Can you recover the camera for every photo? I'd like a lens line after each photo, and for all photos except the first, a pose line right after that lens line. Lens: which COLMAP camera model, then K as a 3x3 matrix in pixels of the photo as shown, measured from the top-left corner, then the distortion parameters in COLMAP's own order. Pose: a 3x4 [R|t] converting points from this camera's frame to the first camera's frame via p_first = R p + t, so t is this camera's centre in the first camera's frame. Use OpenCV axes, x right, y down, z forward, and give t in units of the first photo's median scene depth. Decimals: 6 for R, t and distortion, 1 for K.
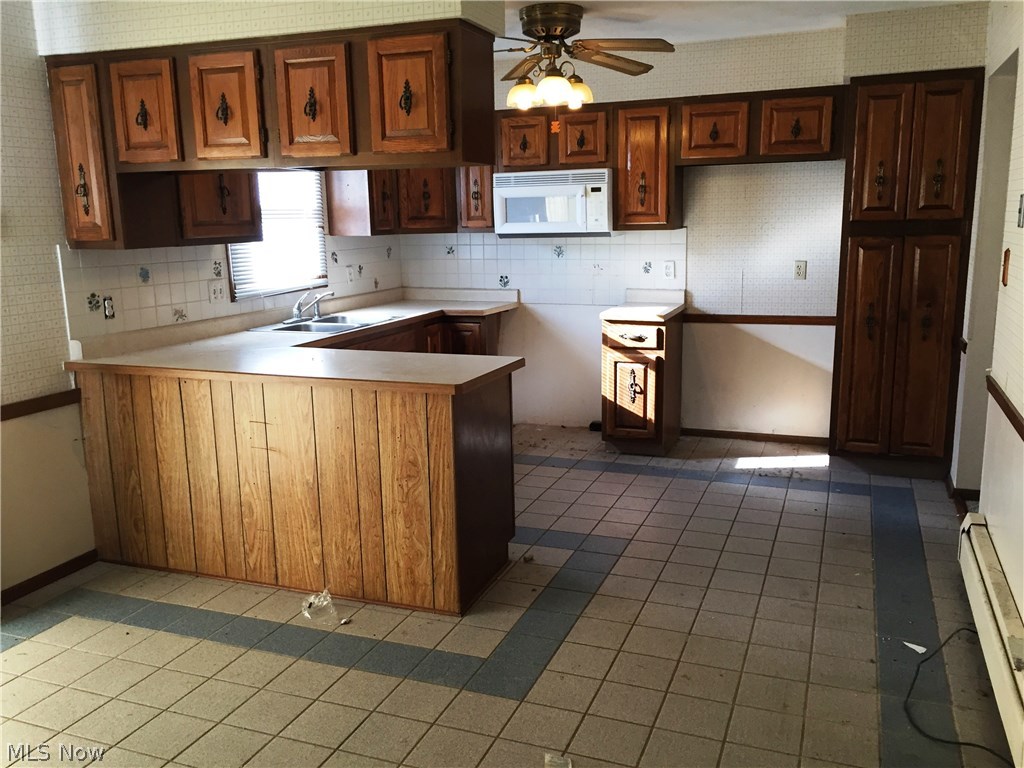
lens RADIAL K [[883.4, 0, 511.1], [0, 883.4, 375.6], [0, 0, 1]] dist [0.037020, -0.001838]
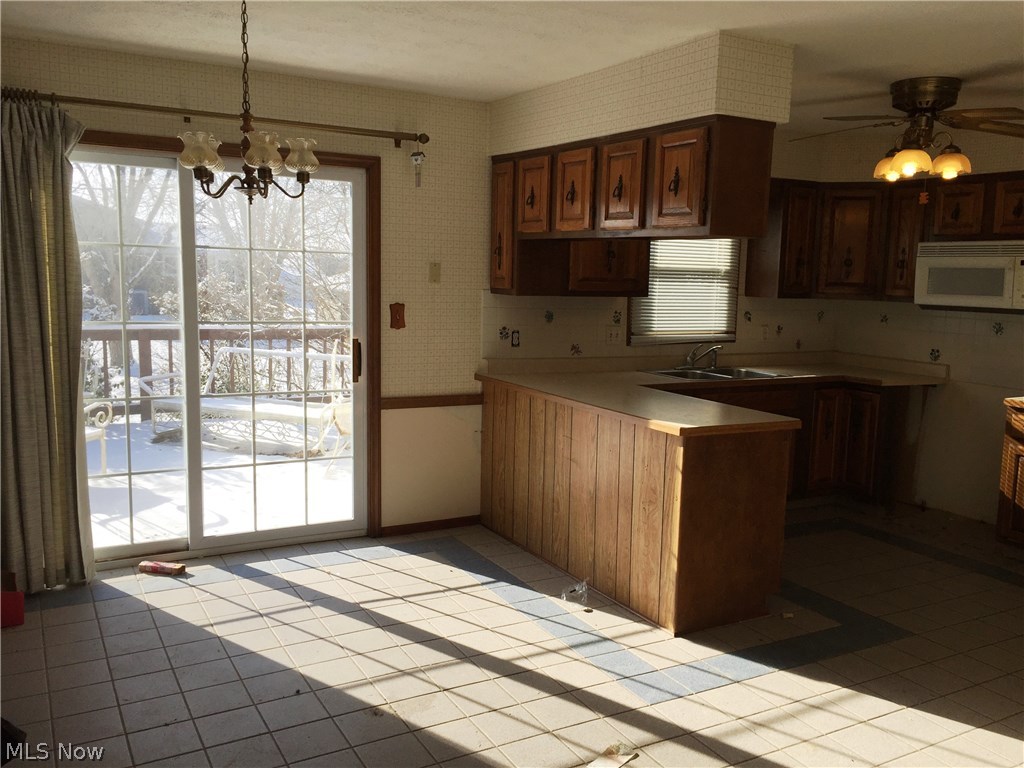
lens RADIAL K [[875.9, 0, 512.0], [0, 875.9, 384.0], [0, 0, 1]] dist [0.128612, -0.226522]
pose [[0.774856, 0.124169, -0.619823, 0.368695], [-0.157571, 0.987507, 0.000843, -0.009232], [0.612184, 0.097013, 0.784741, -0.029170]]
